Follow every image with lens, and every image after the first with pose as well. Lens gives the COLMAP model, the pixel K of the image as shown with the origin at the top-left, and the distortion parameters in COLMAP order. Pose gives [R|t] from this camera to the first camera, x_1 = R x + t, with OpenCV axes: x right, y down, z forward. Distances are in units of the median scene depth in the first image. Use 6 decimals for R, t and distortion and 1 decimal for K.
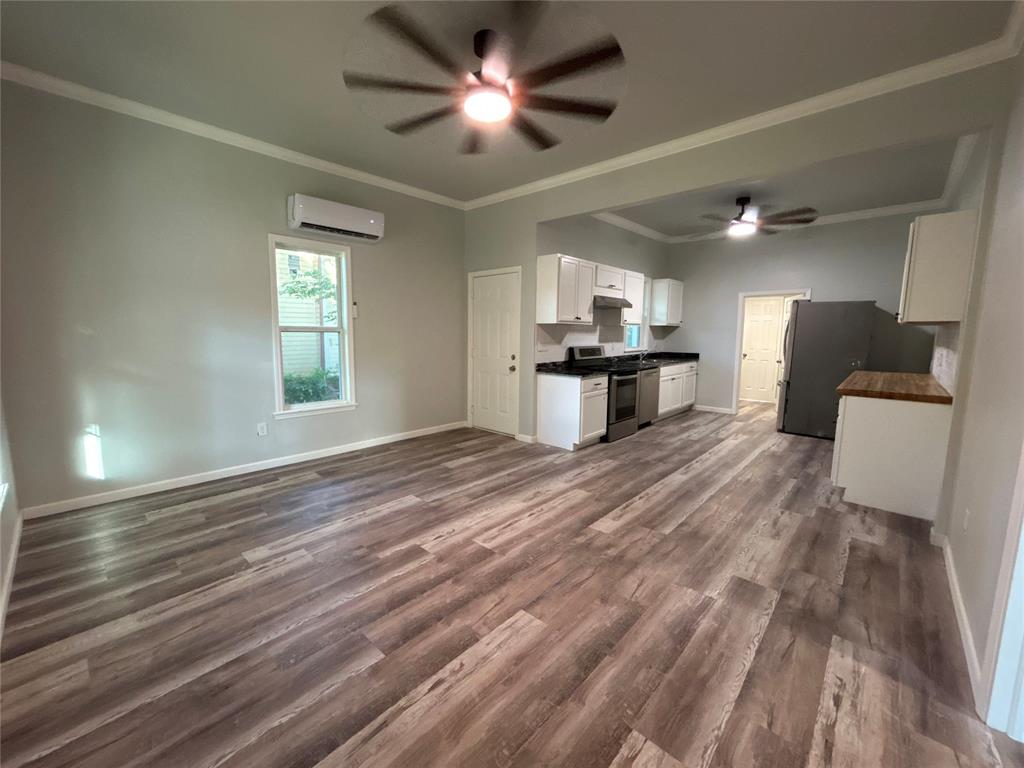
lens RADIAL K [[412.1, 0, 511.5], [0, 412.1, 379.8], [0, 0, 1]] dist [-0.003249, 0.000393]
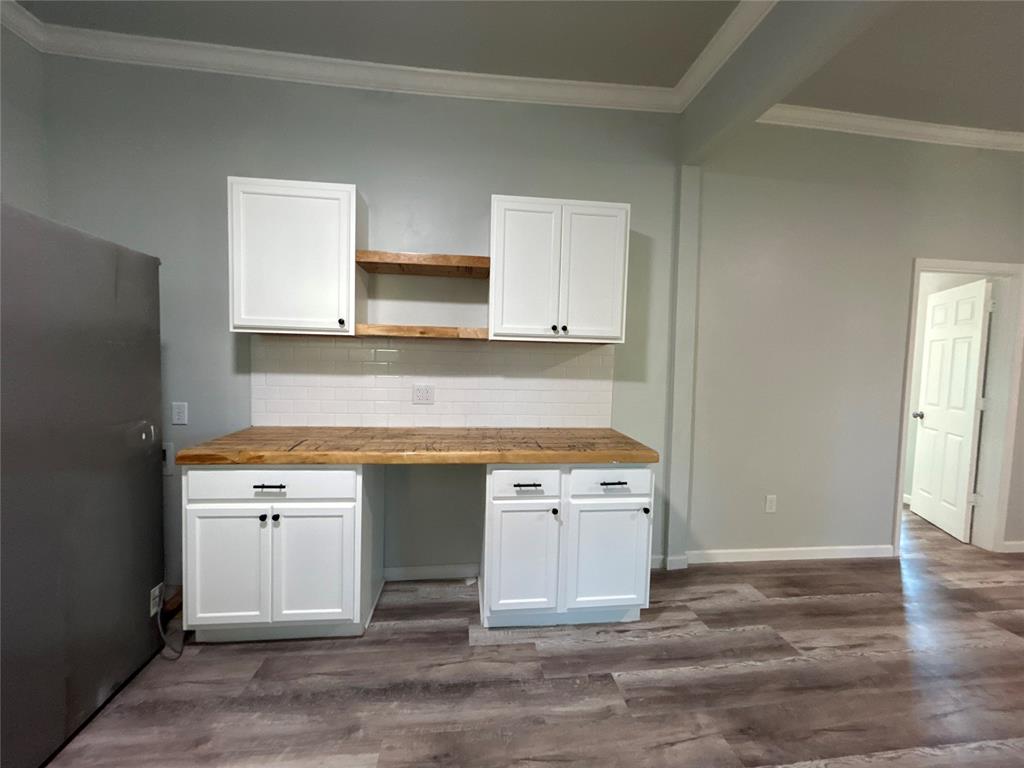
lens RADIAL K [[412.1, 0, 511.2], [0, 412.1, 383.3], [0, 0, 1]] dist [-0.003249, 0.000393]
pose [[-0.756413, -0.063739, 0.650981, 0.519640], [0.045935, 0.987607, 0.150074, -0.161458], [-0.652479, 0.143420, -0.744111, 1.431018]]
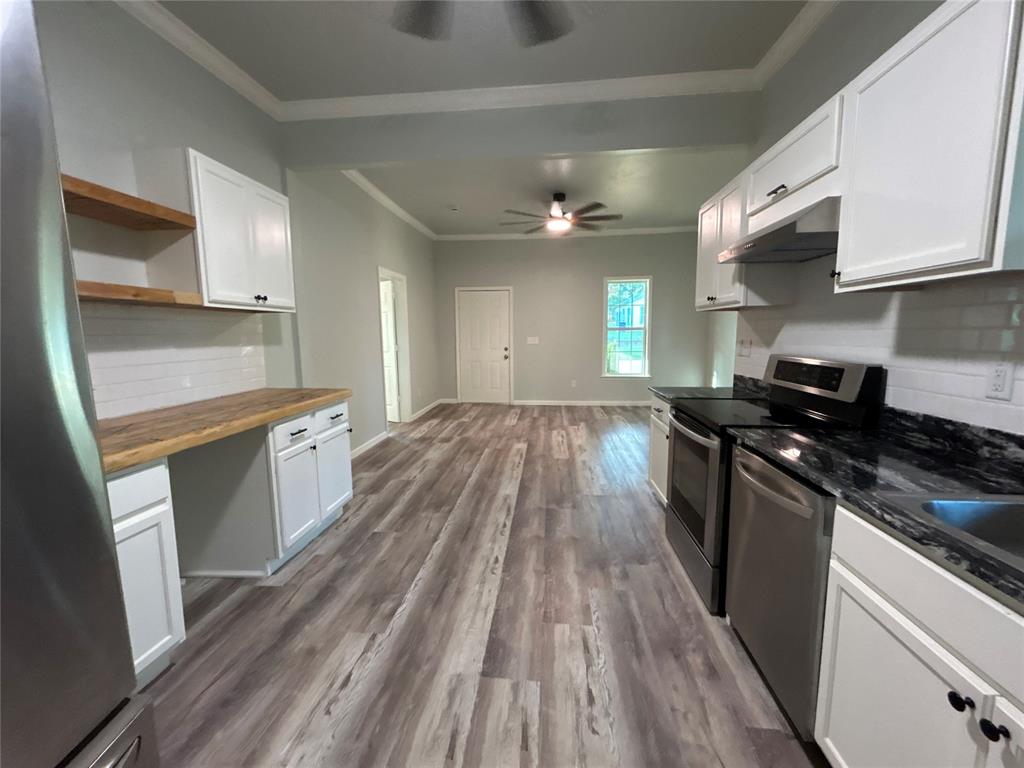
lens RADIAL K [[412.1, 0, 515.6], [0, 412.1, 382.3], [0, 0, 1]] dist [-0.003249, 0.000393]
pose [[-0.791569, 0.072939, -0.606711, 0.951671], [-0.068350, 0.976053, 0.206516, -0.179792], [0.607245, 0.204941, -0.767628, 1.712989]]
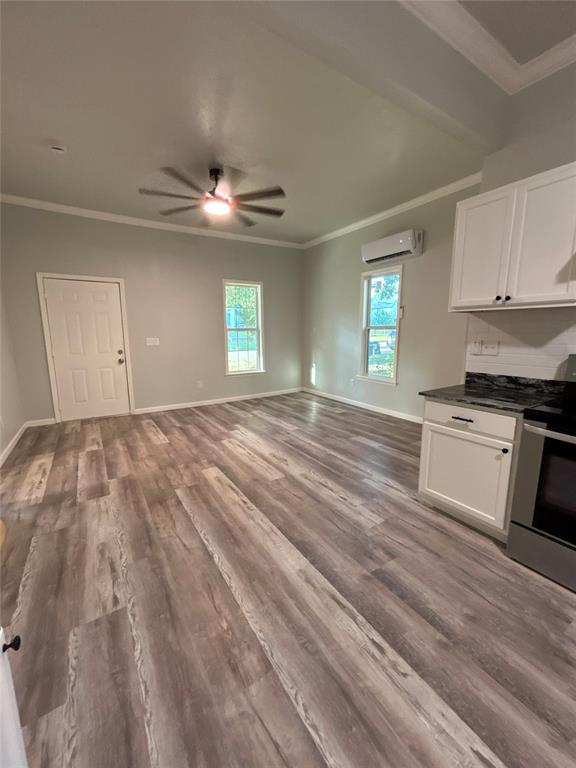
lens RADIAL K [[309.1, 0, 288.7], [0, 309.1, 382.5], [0, 0, 1]] dist [-0.003249, 0.000393]
pose [[-0.250357, 0.152834, -0.956014, 0.842845], [-0.109865, 0.976598, 0.184895, -0.113106], [0.961900, 0.151323, -0.227707, 1.109956]]
